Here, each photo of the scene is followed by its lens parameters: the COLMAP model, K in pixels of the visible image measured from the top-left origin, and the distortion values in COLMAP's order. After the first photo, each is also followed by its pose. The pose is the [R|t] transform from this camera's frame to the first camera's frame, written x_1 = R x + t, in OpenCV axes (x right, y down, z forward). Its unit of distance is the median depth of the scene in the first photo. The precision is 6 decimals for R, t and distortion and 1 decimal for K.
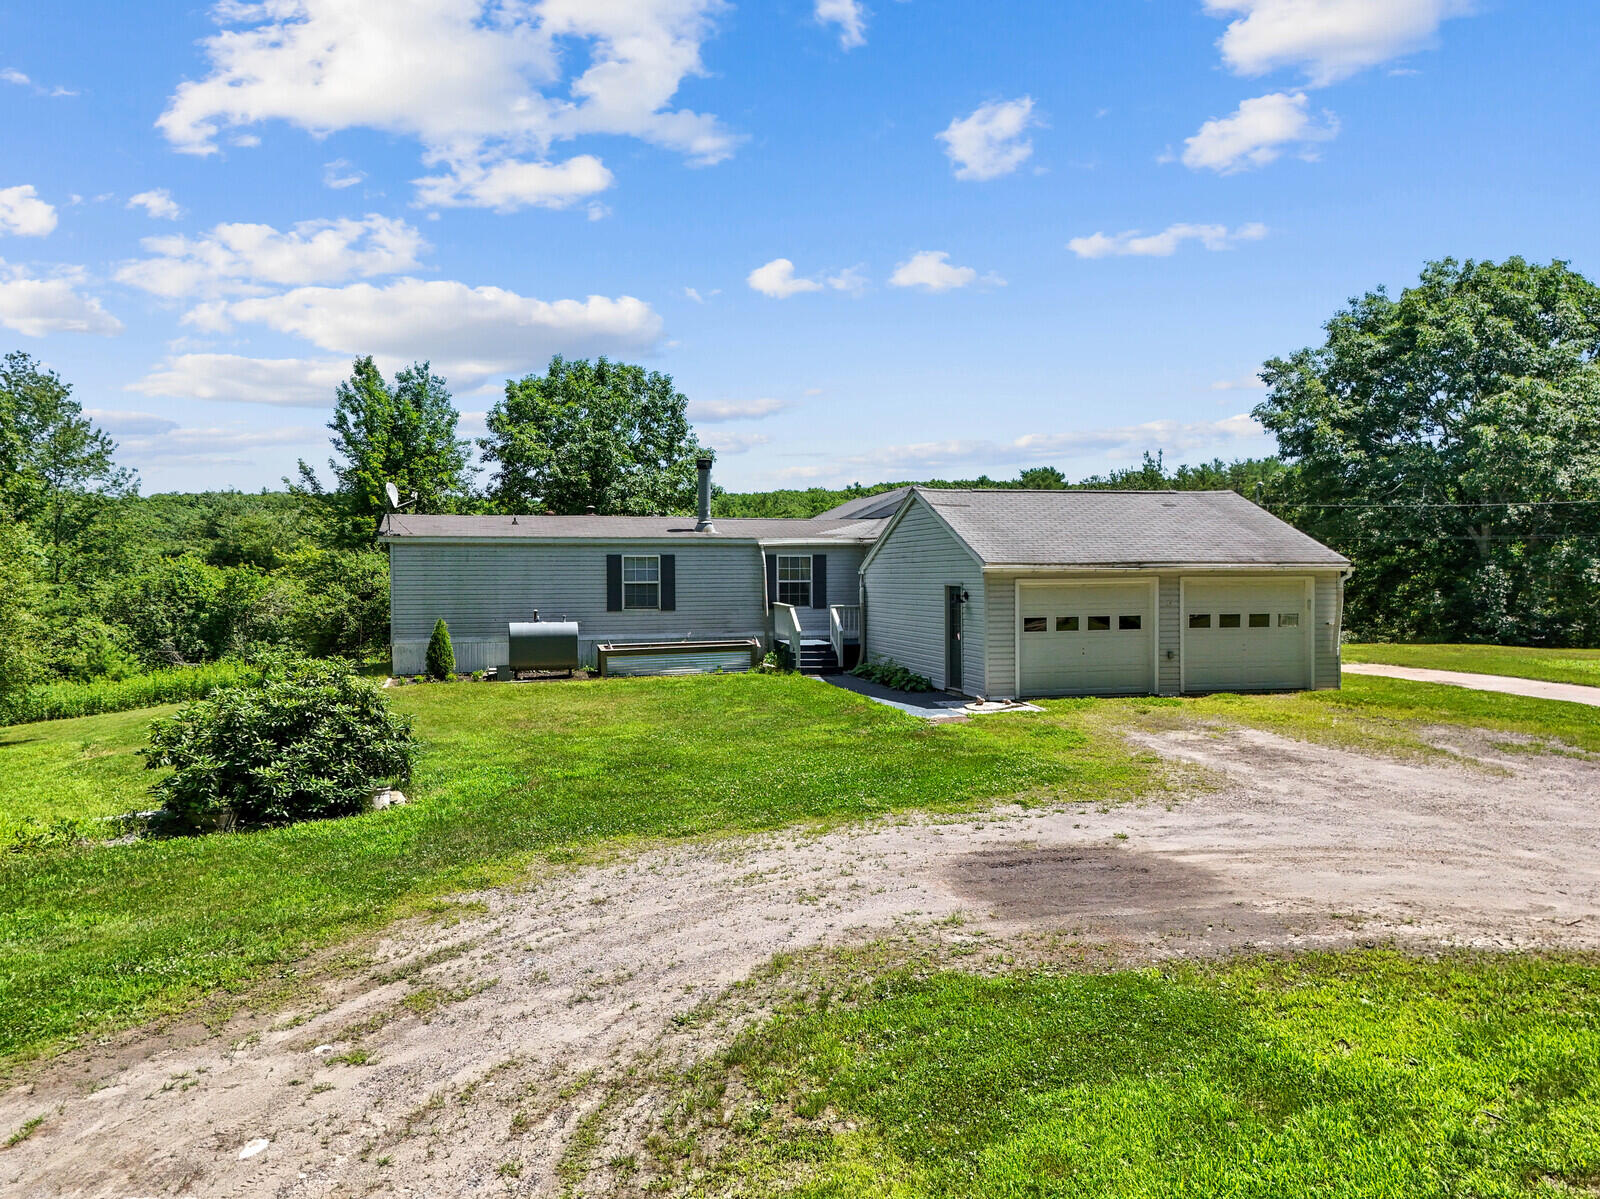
lens RADIAL K [[1108.0, 0, 855.4], [0, 1108.0, 598.9], [0, 0, 1]] dist [0.060056, -0.050591]
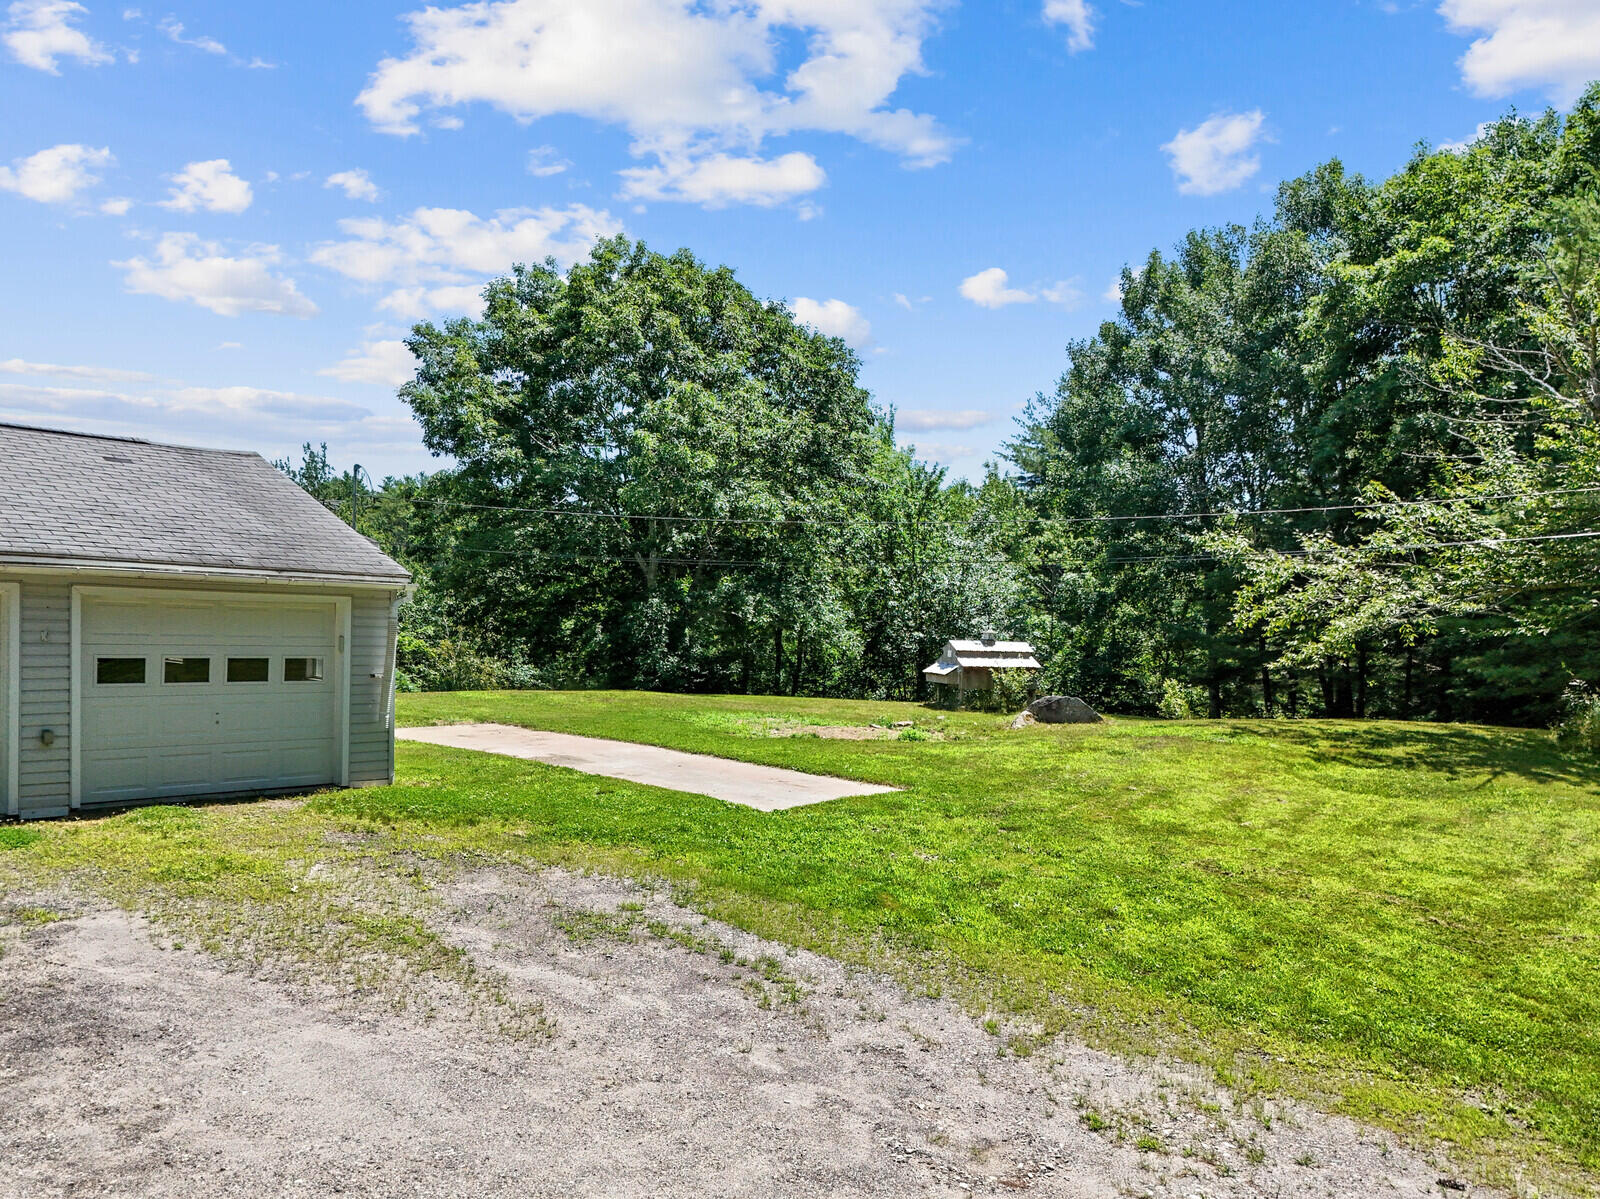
lens RADIAL K [[1194.7, 0, 801.0], [0, 1194.7, 674.8], [0, 0, 1]] dist [-0.001827, -0.002489]
pose [[0.815017, 0.007725, 0.579386, 0.134781], [-0.031928, 0.998991, 0.031592, -0.003630], [-0.578557, -0.044247, 0.814441, 0.192833]]
